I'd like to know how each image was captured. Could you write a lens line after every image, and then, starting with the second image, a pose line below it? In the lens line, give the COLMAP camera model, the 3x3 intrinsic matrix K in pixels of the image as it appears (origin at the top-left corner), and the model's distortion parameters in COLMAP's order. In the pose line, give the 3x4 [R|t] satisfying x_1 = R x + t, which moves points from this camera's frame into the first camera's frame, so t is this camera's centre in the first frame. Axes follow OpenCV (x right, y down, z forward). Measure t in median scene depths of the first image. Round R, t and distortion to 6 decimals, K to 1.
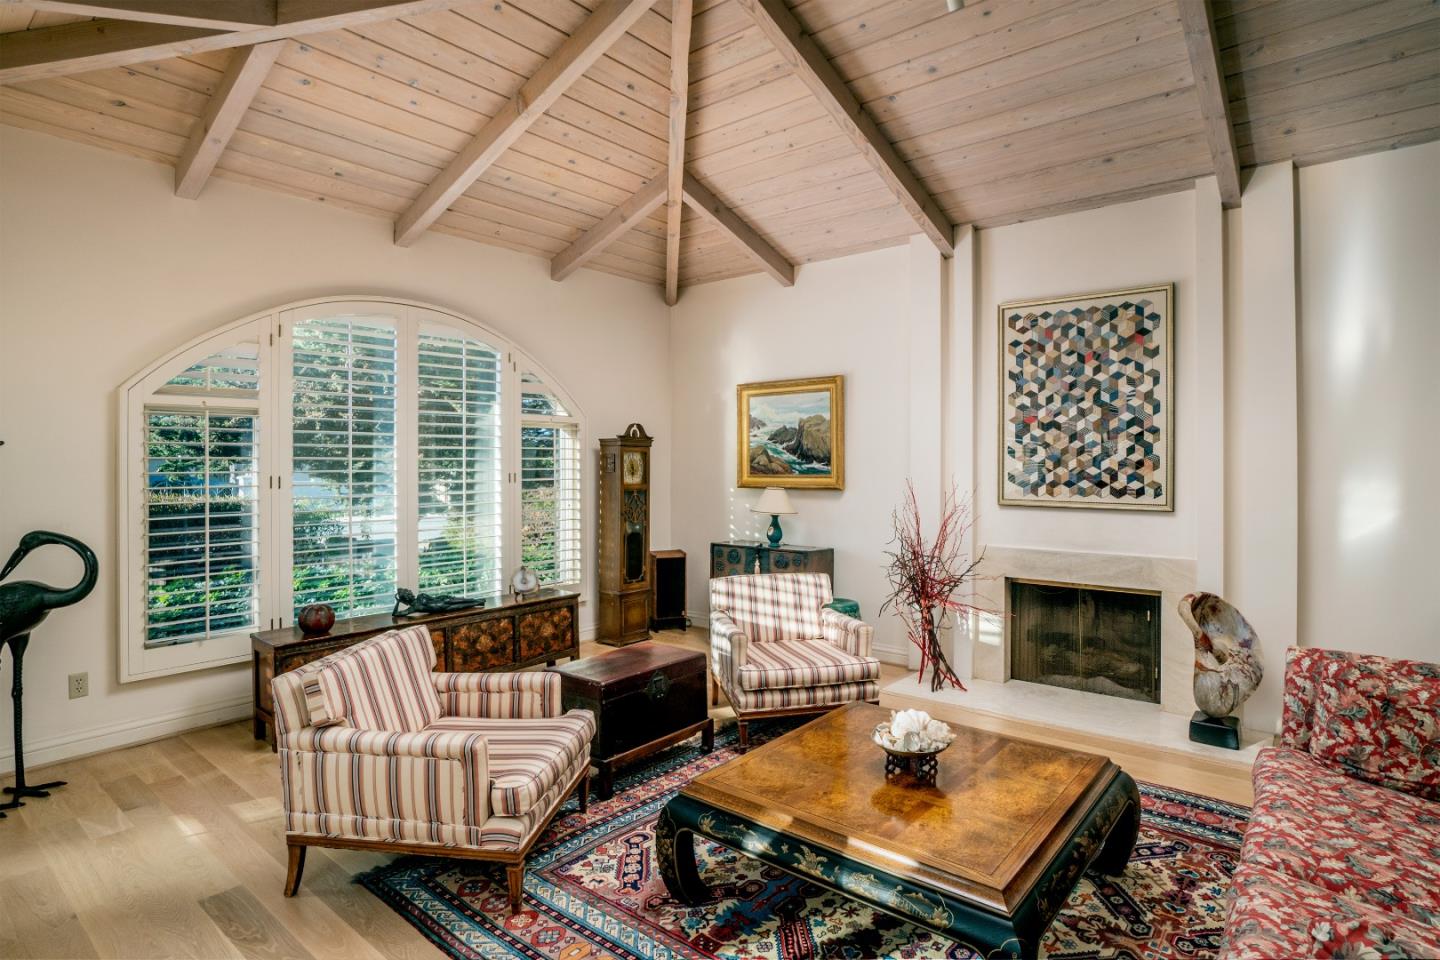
lens RADIAL K [[766.5, 0, 716.2], [0, 766.5, 463.7], [0, 0, 1]] dist [-0.065213, 0.001342]
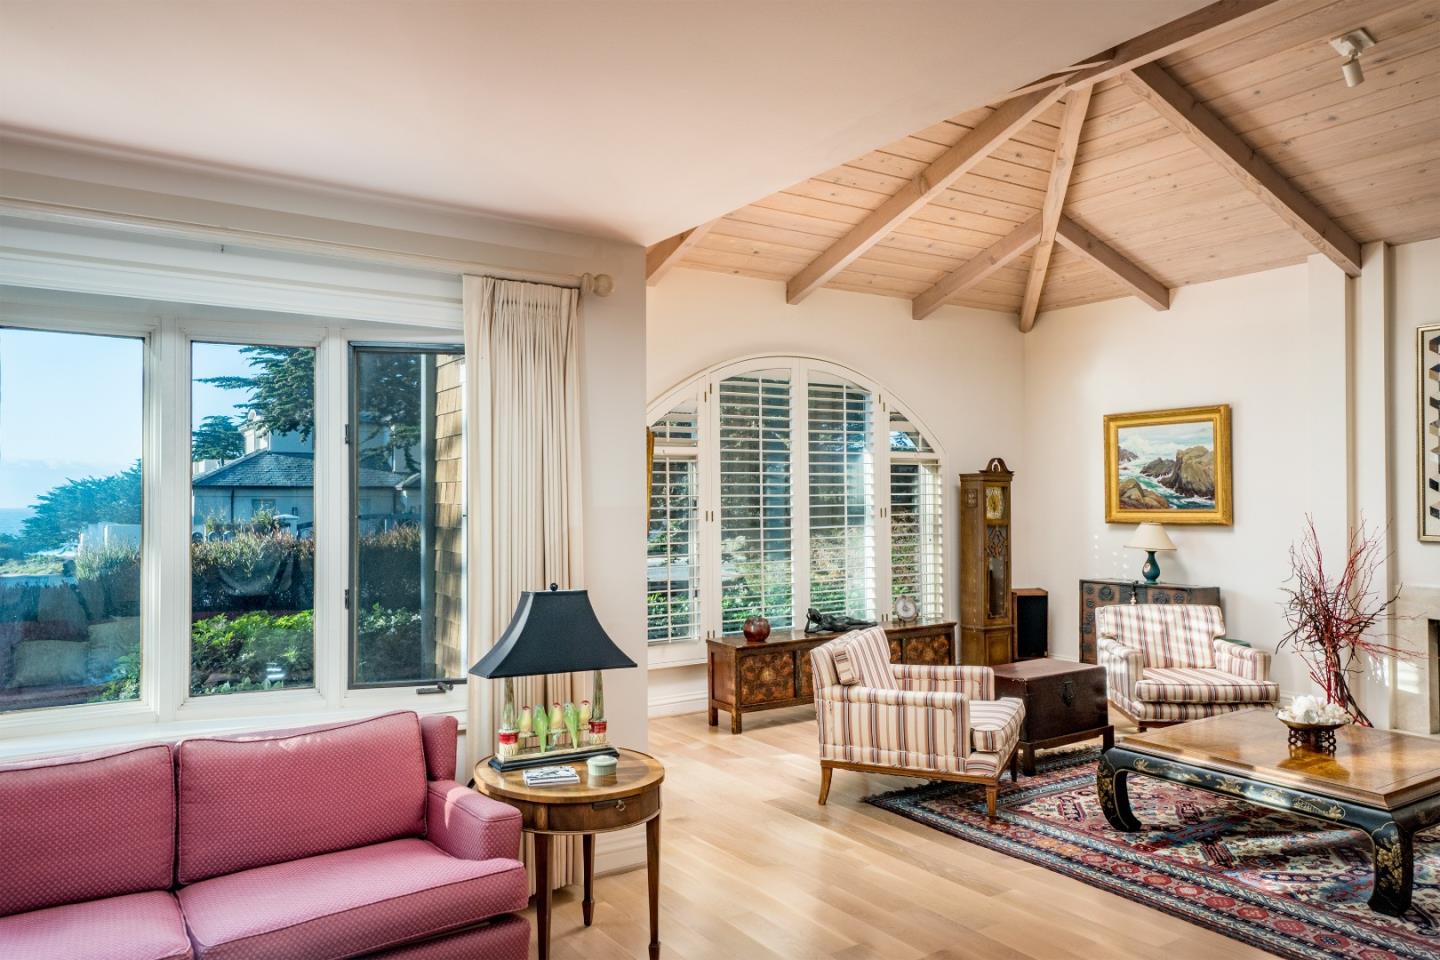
lens RADIAL K [[986.5, 0, 705.5], [0, 986.5, 486.4], [0, 0, 1]] dist [-0.034794, 0.029904]
pose [[0.952620, -0.007746, -0.304064, -0.098739], [0.004371, 0.999921, -0.011780, -0.003044], [0.304132, 0.009893, 0.952579, -0.414308]]
